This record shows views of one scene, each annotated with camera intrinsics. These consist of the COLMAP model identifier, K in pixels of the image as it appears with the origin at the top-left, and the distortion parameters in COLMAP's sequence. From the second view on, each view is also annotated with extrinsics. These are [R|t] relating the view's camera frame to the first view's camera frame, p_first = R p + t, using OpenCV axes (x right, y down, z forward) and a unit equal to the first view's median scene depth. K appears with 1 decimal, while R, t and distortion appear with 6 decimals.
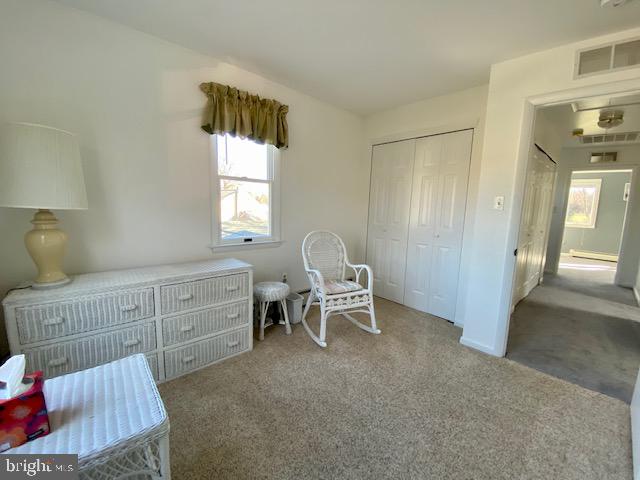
lens RADIAL K [[258.8, 0, 320.1], [0, 258.8, 237.9], [0, 0, 1]] dist [0.046196, -0.039812]
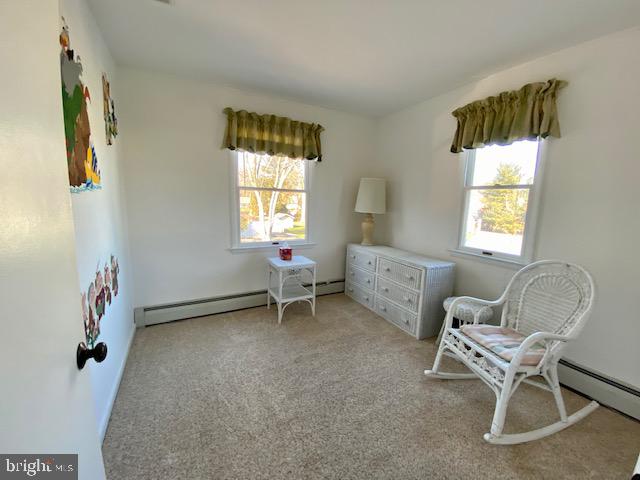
lens RADIAL K [[258.8, 0, 320.1], [0, 258.8, 237.9], [0, 0, 1]] dist [0.046196, -0.039812]
pose [[-0.261885, 0.091049, -0.960795, 0.881403], [-0.168853, 0.975862, 0.138501, -0.085001], [0.950213, 0.198505, -0.240189, 0.768347]]
